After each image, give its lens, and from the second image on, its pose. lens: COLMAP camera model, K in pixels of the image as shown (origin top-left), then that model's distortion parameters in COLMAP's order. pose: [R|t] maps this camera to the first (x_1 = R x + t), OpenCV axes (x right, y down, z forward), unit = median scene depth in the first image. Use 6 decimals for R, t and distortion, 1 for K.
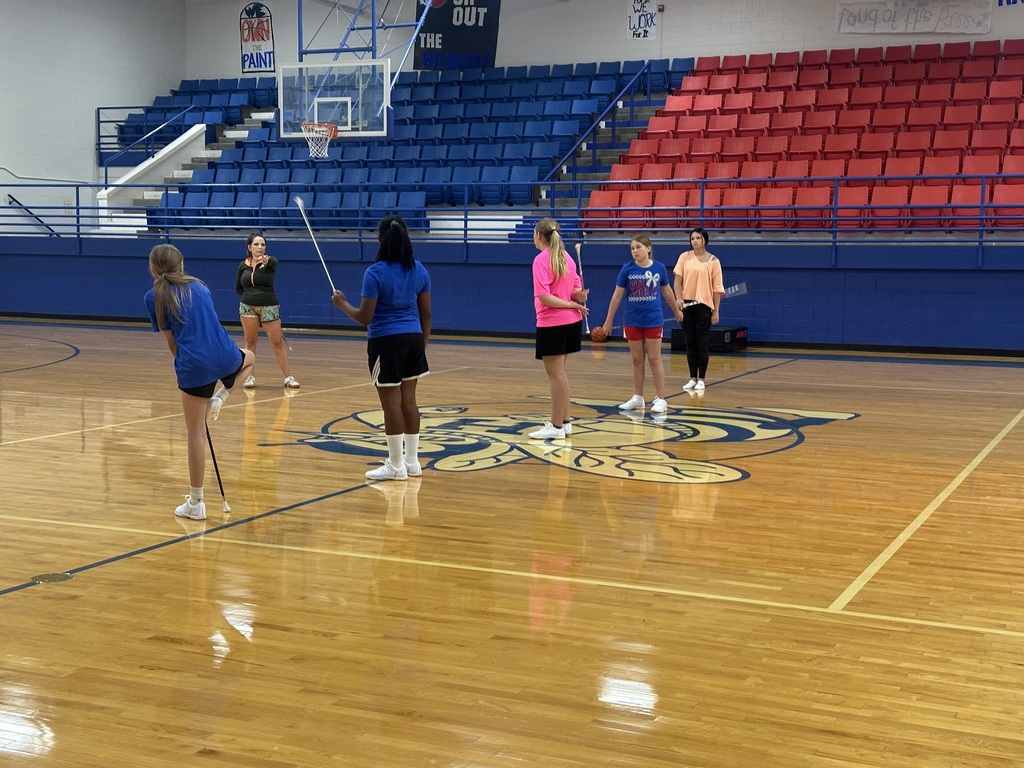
lens RADIAL K [[1434.2, 0, 512.0], [0, 1434.2, 384.0], [0, 0, 1]] dist [0.220219, -0.447611]
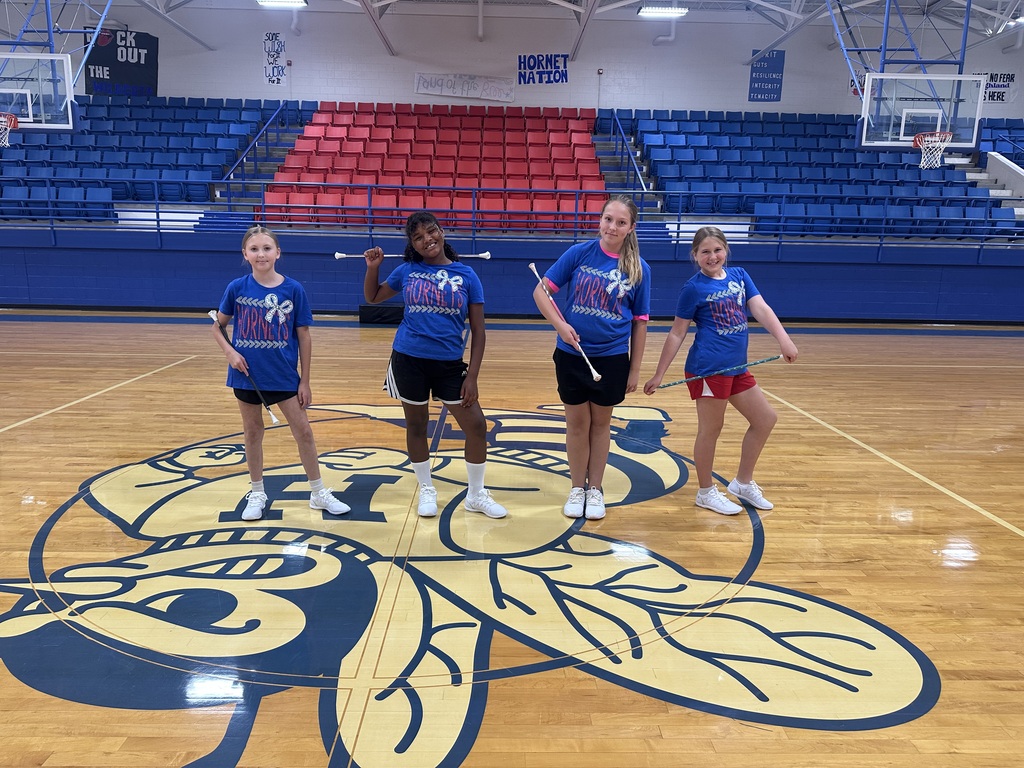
lens RADIAL K [[731.3, 0, 512.0], [0, 731.3, 384.0], [0, 0, 1]] dist [0.008861, -0.006936]
pose [[0.898753, -0.075720, 0.431868, -0.044346], [0.031097, 0.993503, 0.109477, -0.035073], [-0.437351, -0.084963, 0.895268, 0.365578]]
